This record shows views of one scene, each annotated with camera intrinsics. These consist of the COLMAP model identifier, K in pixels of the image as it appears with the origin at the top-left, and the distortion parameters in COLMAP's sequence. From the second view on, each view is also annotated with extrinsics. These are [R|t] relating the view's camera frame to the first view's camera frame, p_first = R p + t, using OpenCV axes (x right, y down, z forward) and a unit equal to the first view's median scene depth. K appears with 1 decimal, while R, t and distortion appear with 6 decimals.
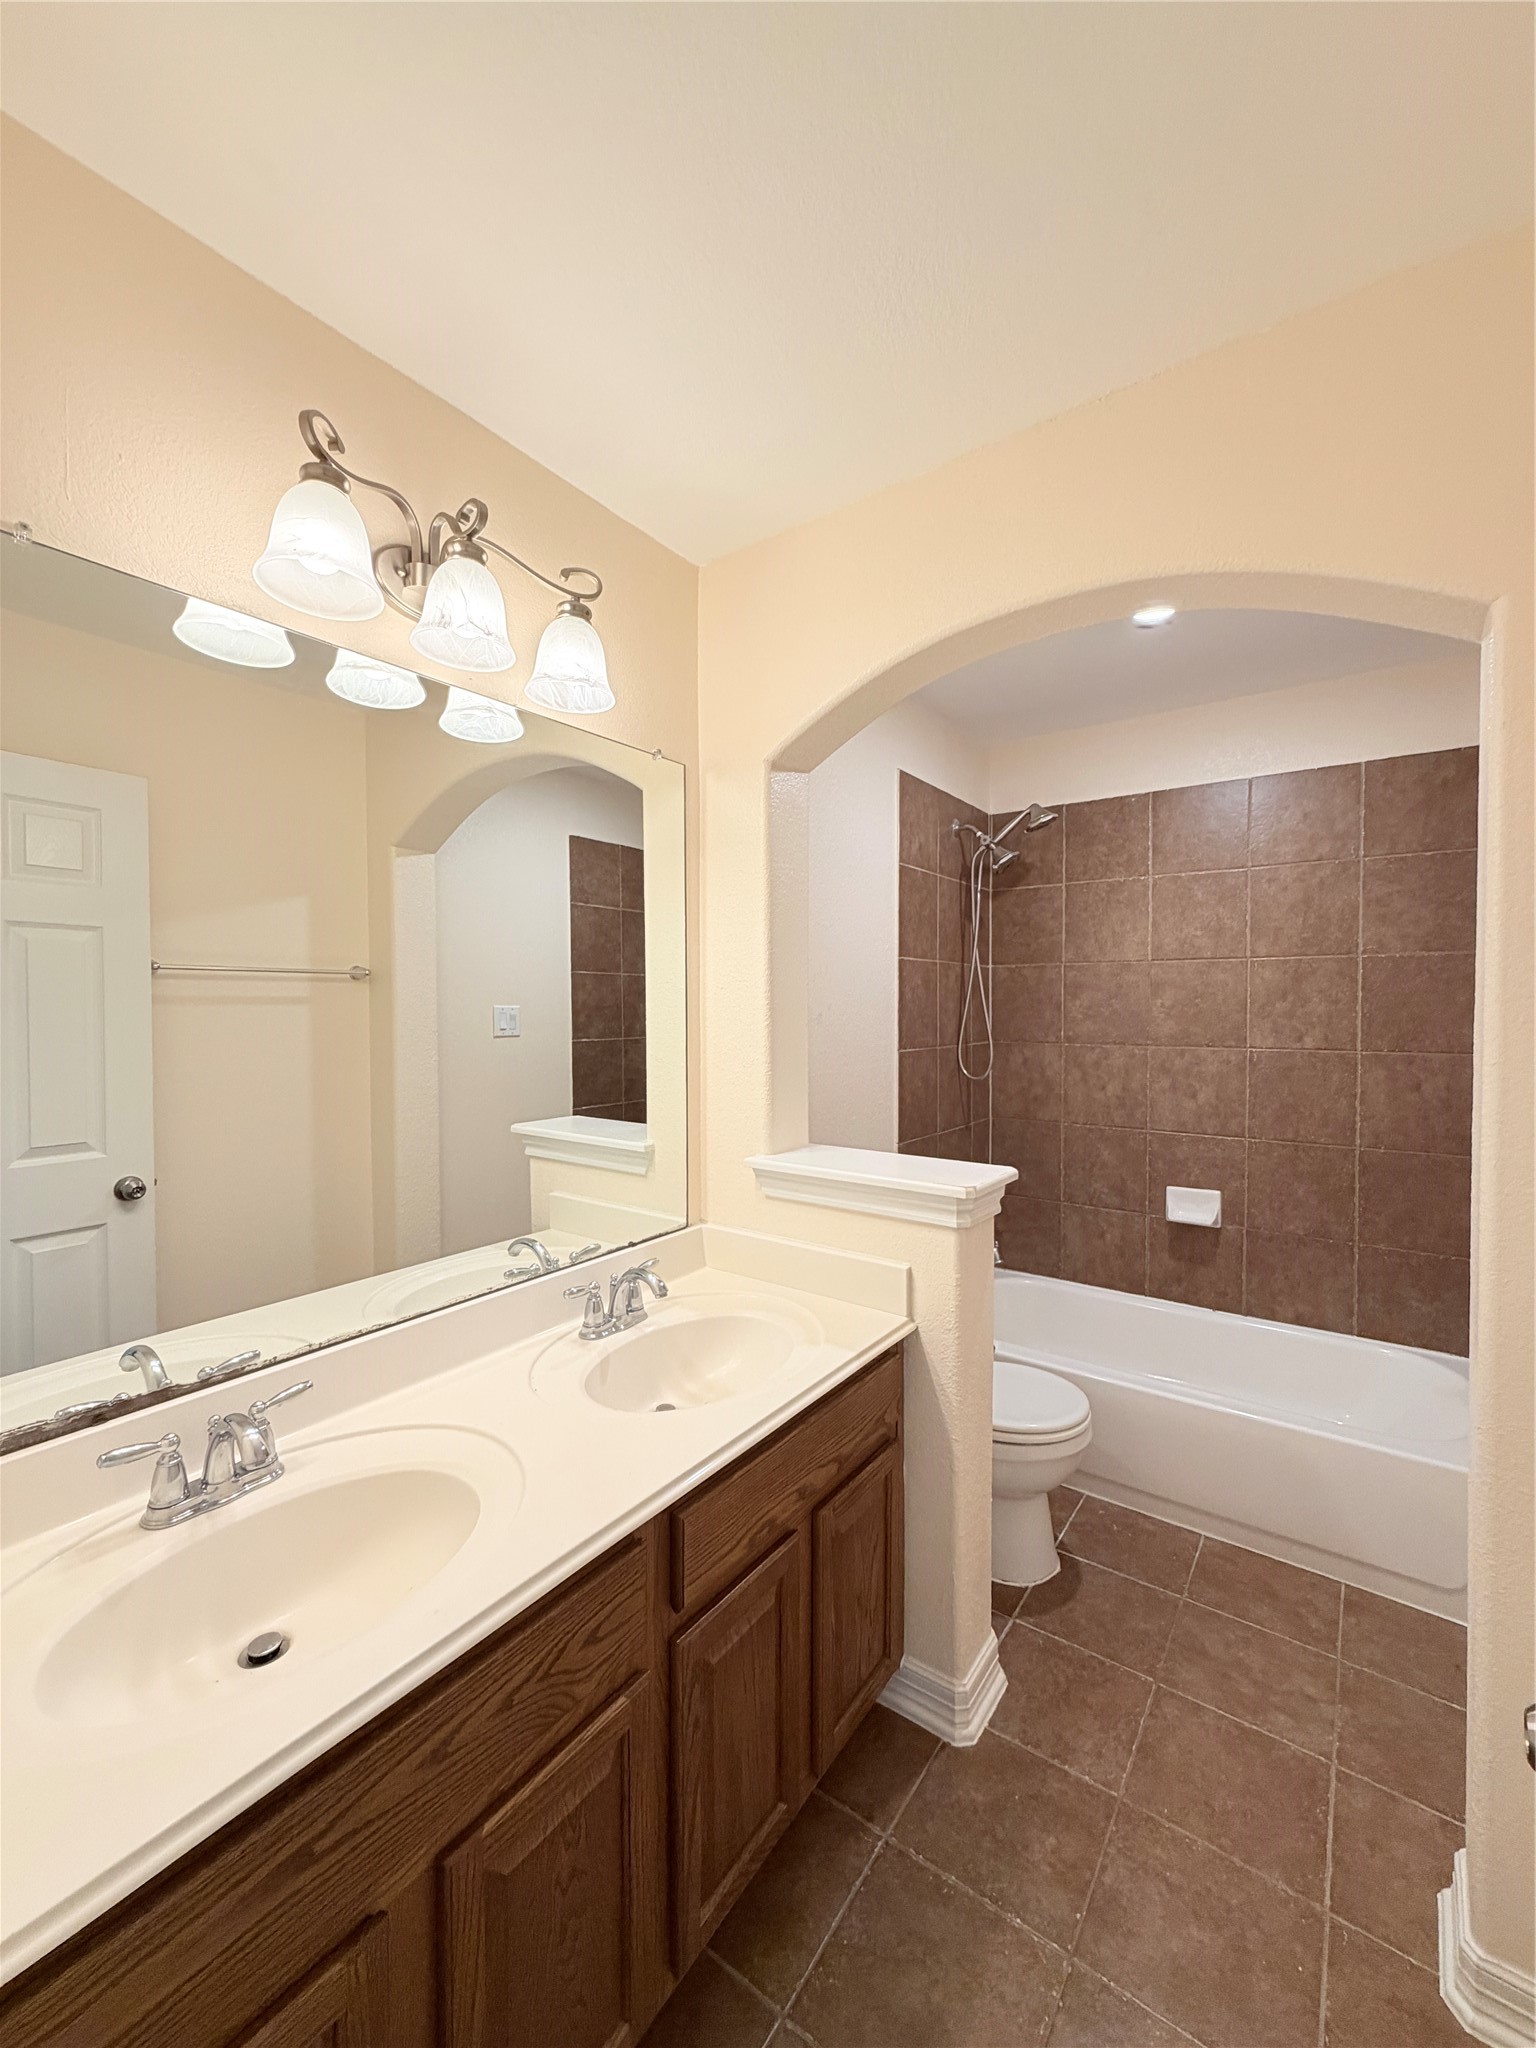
lens RADIAL K [[814.6, 0, 765.0], [0, 814.6, 1023.4], [0, 0, 1]] dist [-0.000647, -0.000136]
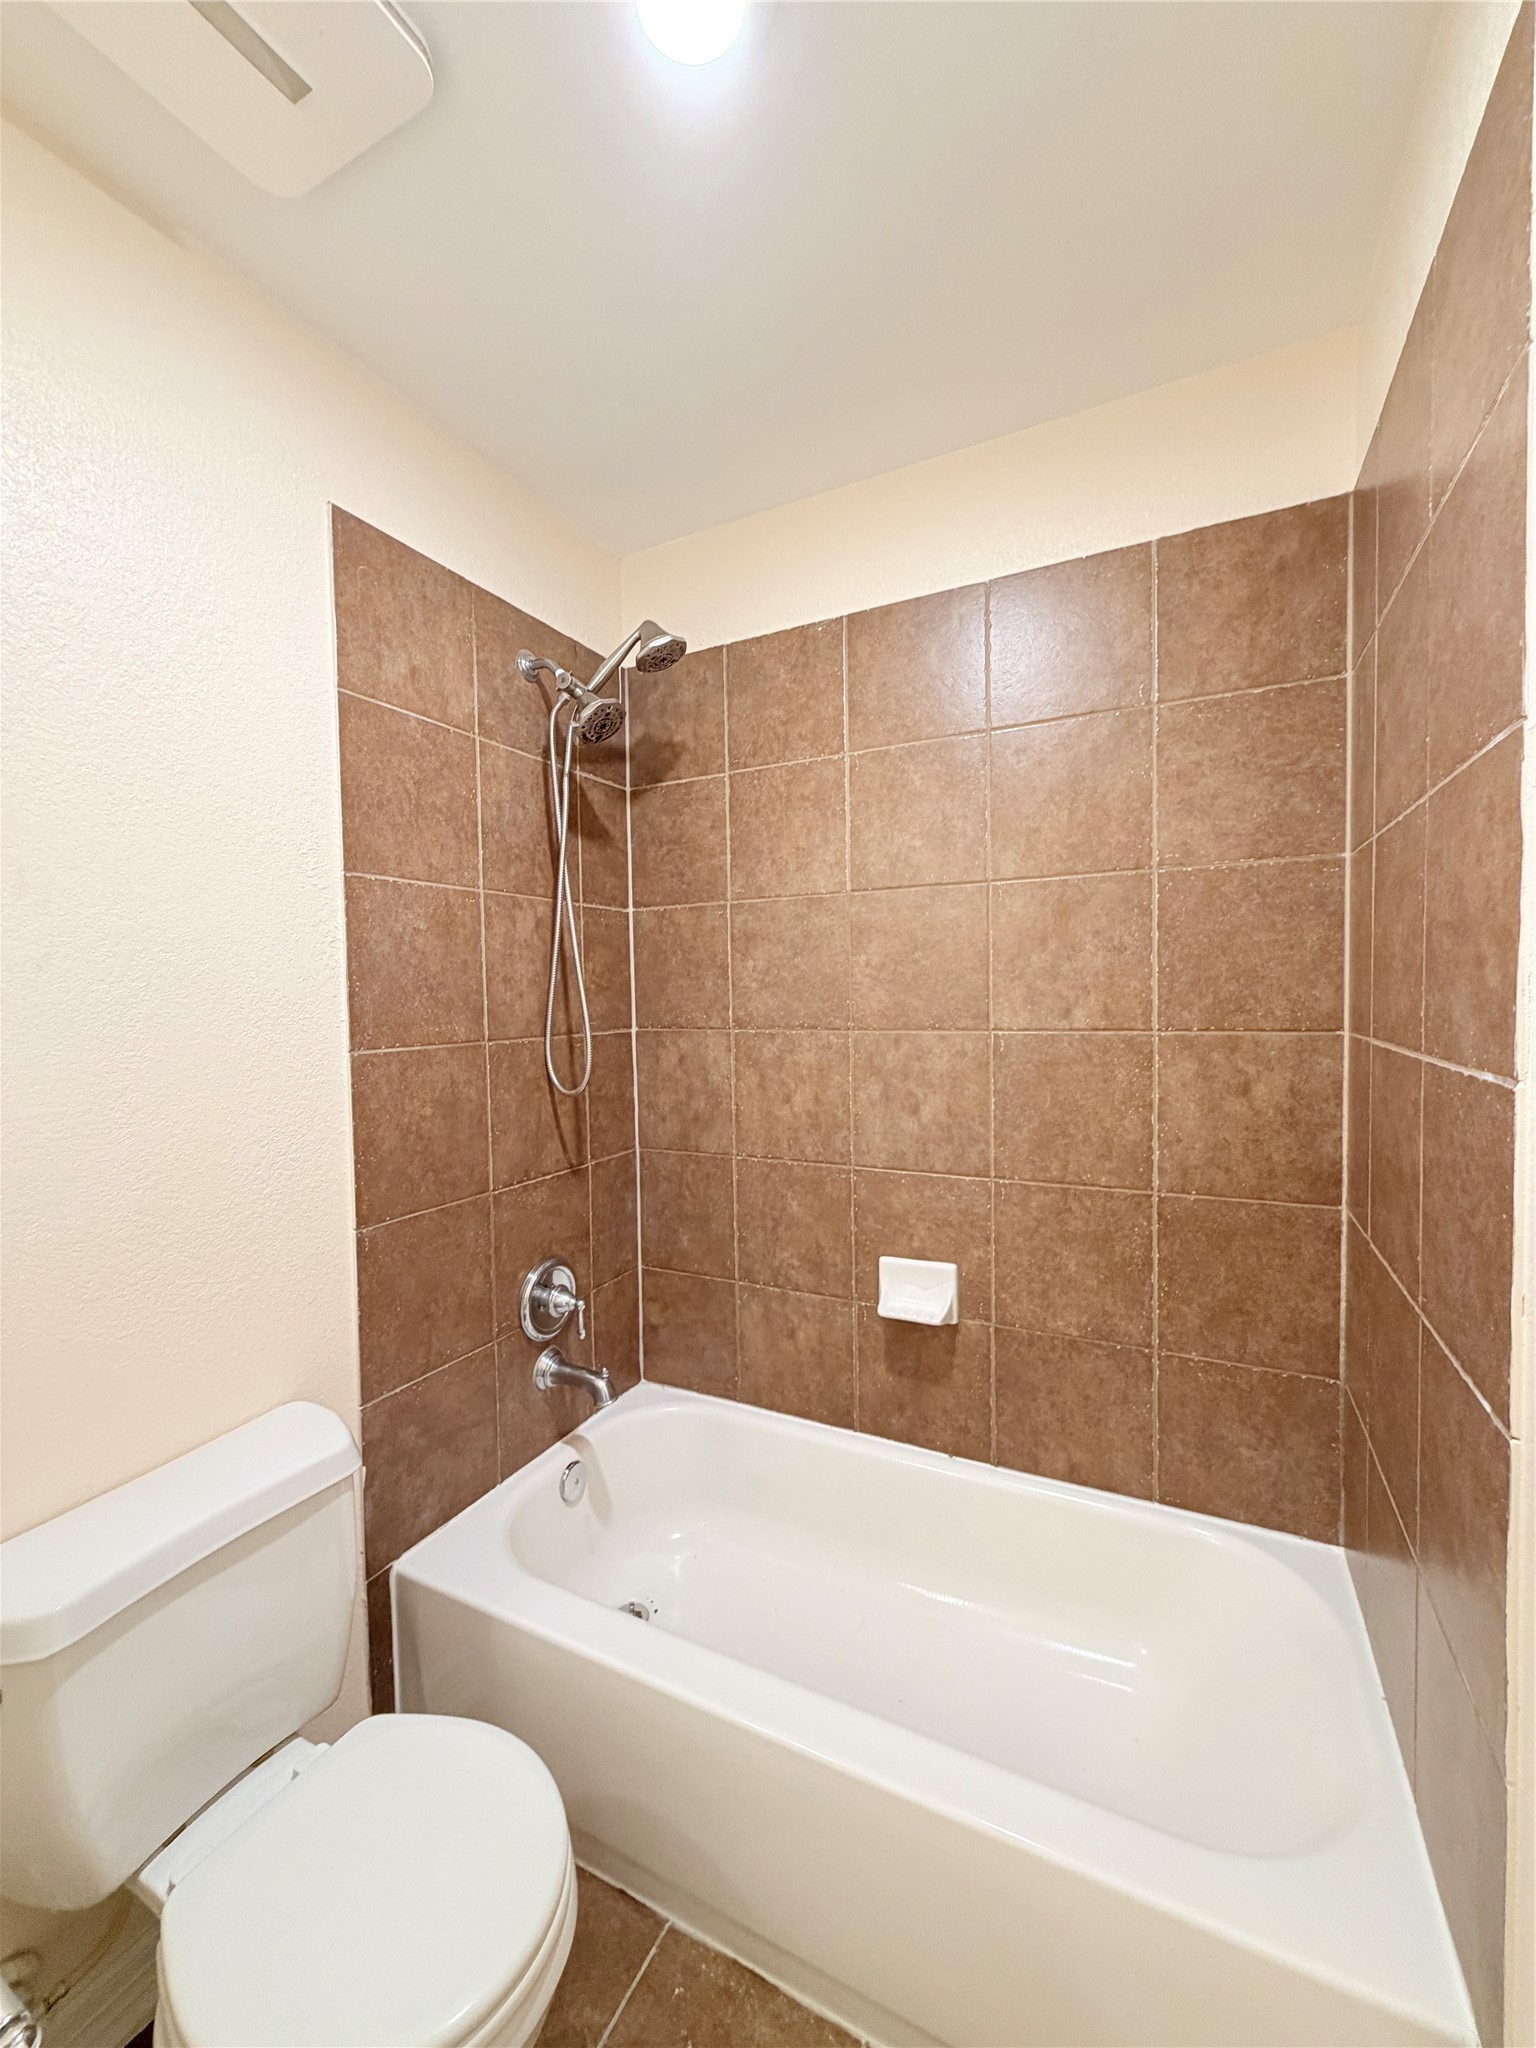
lens RADIAL K [[814.6, 0, 765.0], [0, 814.6, 1023.4], [0, 0, 1]] dist [-0.000647, -0.000136]
pose [[0.987388, -0.025351, 0.156278, 0.322493], [0.022844, 0.999580, 0.017815, 0.010282], [-0.156664, -0.014020, 0.987552, 0.415134]]
